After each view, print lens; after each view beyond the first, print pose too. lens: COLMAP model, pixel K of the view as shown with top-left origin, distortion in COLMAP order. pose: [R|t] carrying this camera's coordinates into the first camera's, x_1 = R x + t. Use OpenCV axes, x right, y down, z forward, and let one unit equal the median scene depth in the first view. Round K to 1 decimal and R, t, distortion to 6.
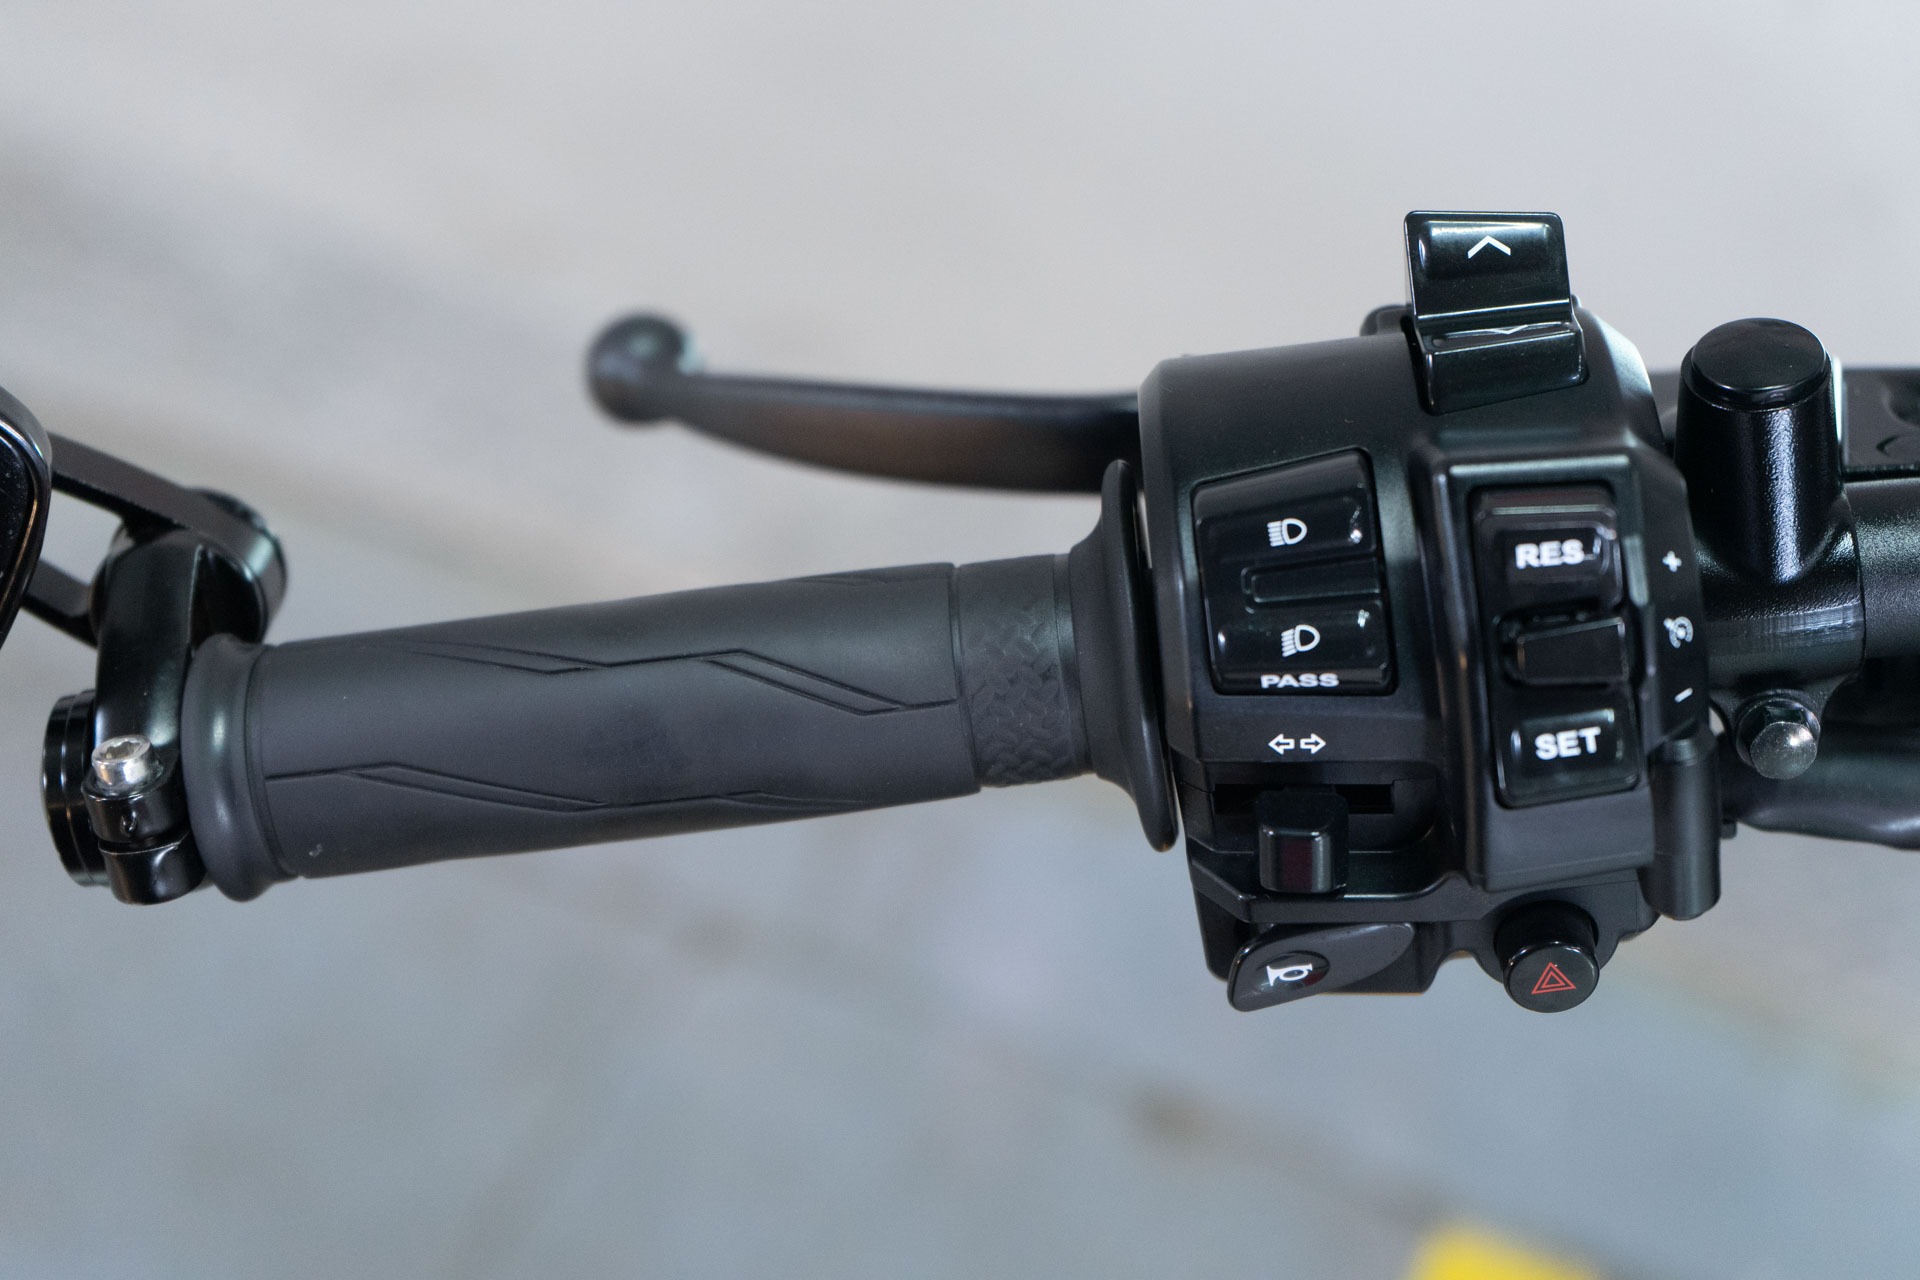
lens RADIAL K [[3358.1, 0, 960.3], [0, 3358.1, 642.2], [0, 0, 1]] dist [-0.078588, 0.000000]
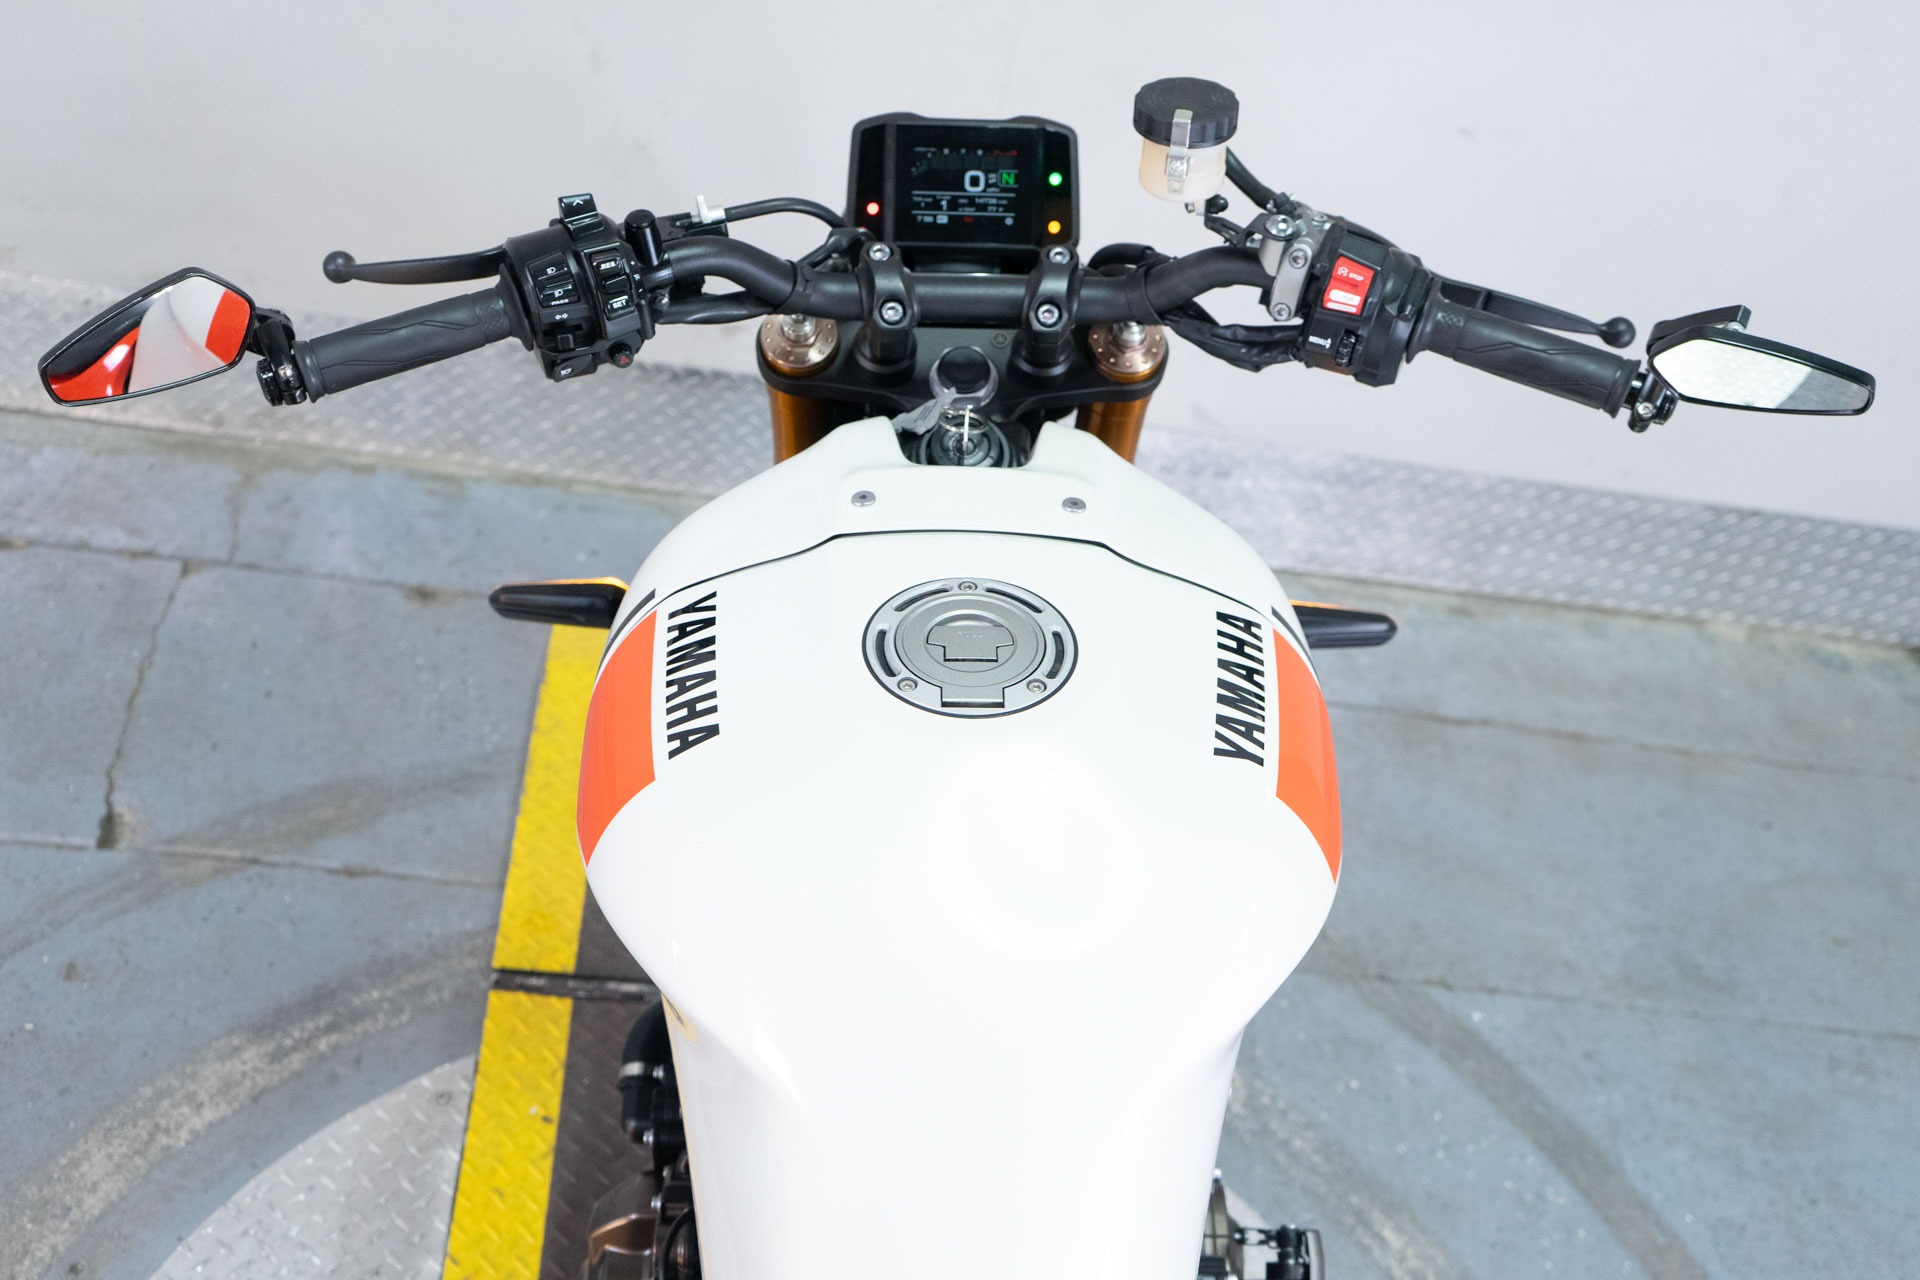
lens RADIAL K [[2050.0, 0, 964.3], [0, 2050.0, 638.5], [0, 0, 1]] dist [0.010399, 0.000000]
pose [[0.903044, -0.225162, 0.365805, -0.514994], [0.182628, 0.972058, 0.147481, 0.141438], [-0.388791, -0.066375, 0.918932, -1.786343]]
